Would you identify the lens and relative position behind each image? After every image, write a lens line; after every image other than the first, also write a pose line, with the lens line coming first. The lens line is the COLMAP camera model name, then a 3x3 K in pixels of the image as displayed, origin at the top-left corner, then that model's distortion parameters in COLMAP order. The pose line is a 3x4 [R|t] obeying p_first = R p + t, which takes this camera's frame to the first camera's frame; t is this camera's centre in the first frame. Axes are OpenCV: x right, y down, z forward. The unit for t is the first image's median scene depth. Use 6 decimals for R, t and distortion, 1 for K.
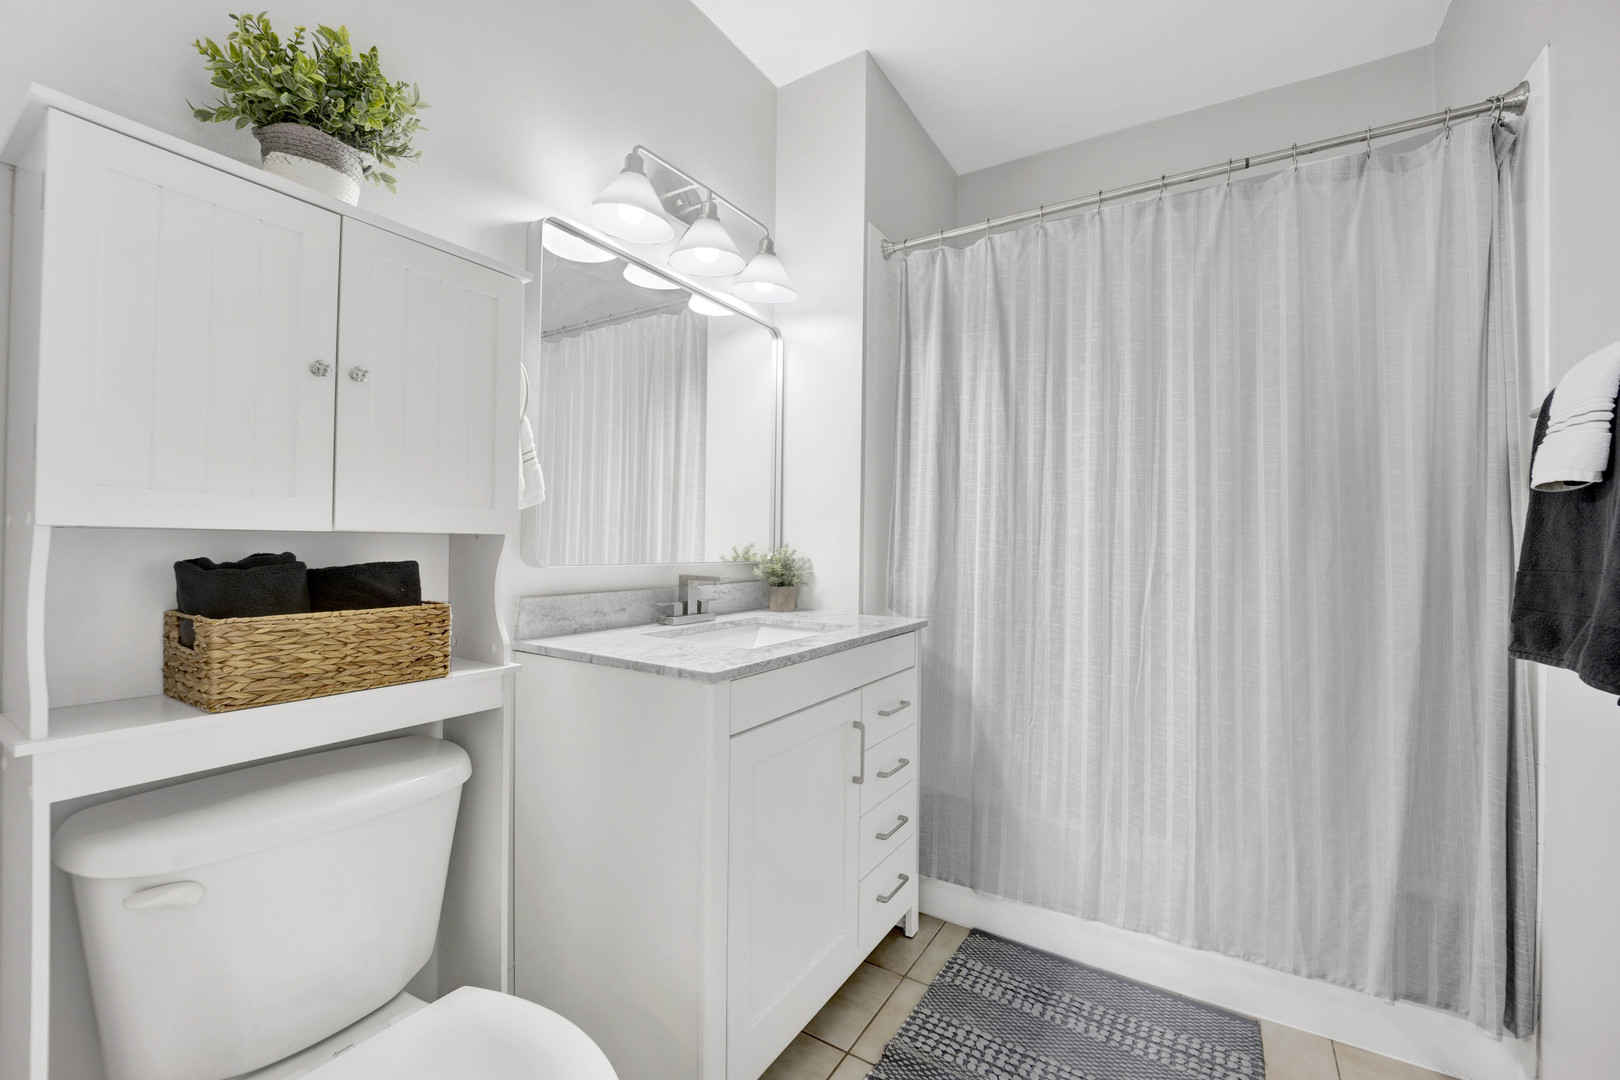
lens RADIAL K [[667.5, 0, 811.6], [0, 667.5, 536.2], [0, 0, 1]] dist [-0.022675, -0.000024]
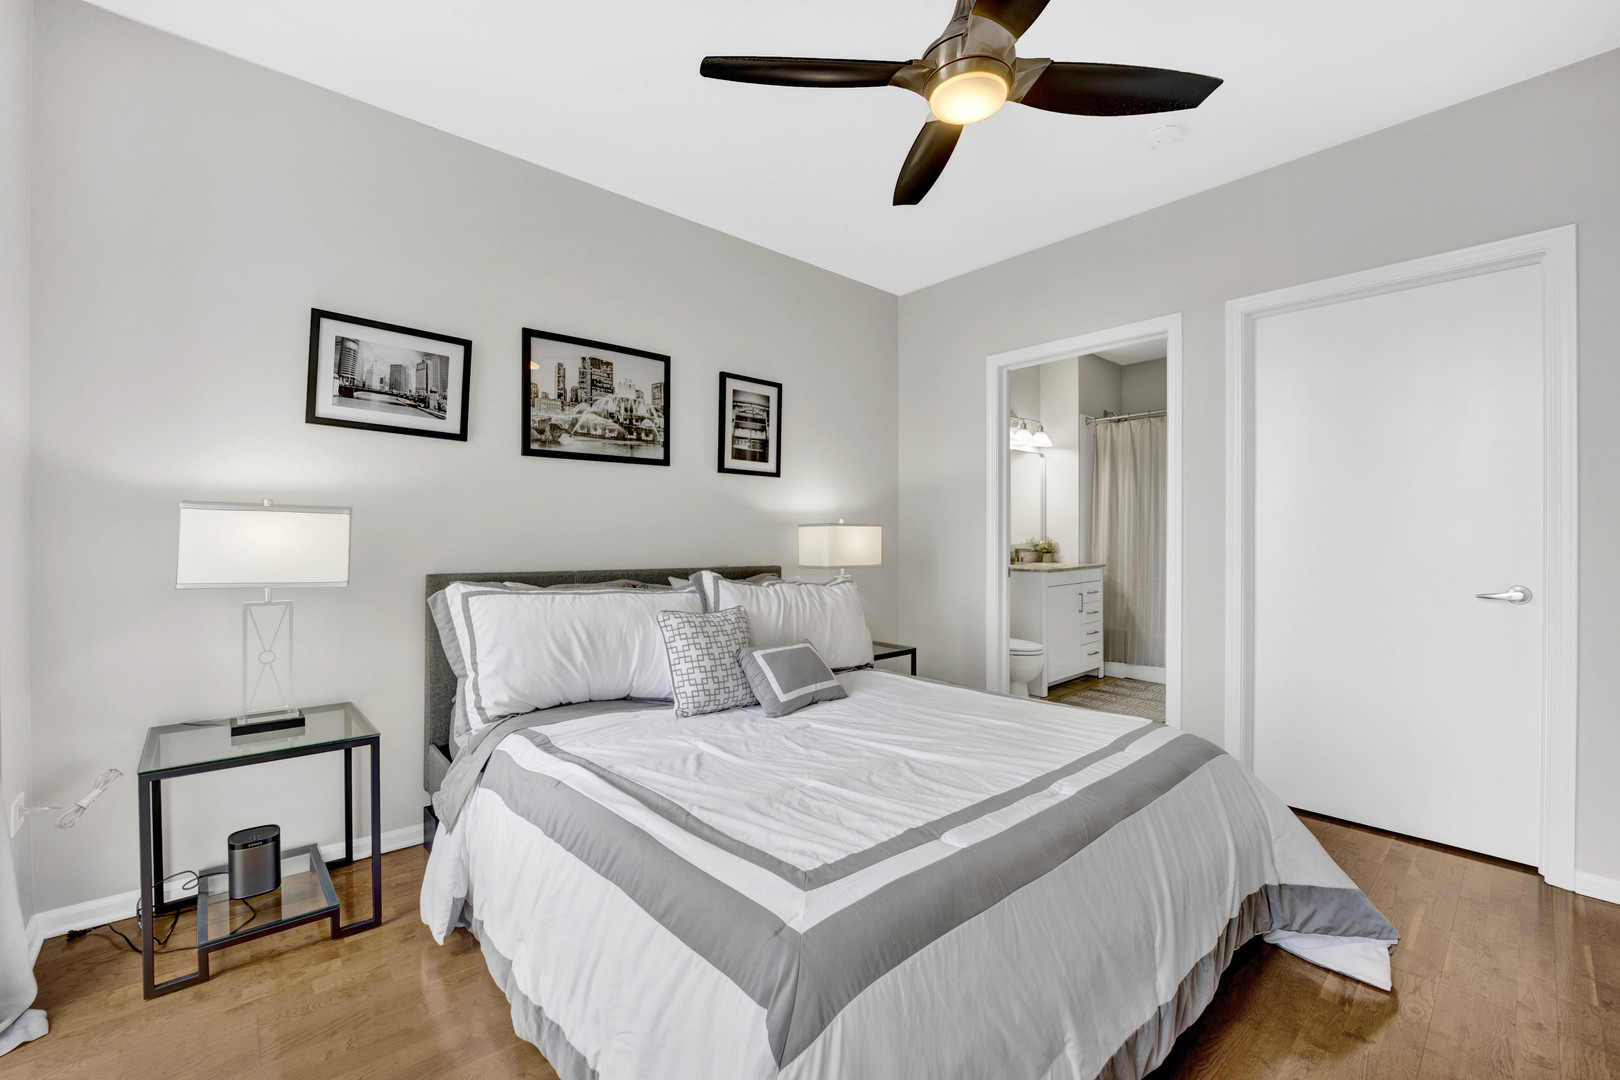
lens RADIAL K [[667.5, 0, 800.6], [0, 667.5, 537.3], [0, 0, 1]] dist [-0.022675, -0.000024]
pose [[0.958792, -0.013598, -0.283785, -0.256648], [0.016400, 0.999837, 0.007499, -0.027884], [0.283636, -0.011844, 0.958859, -2.002152]]
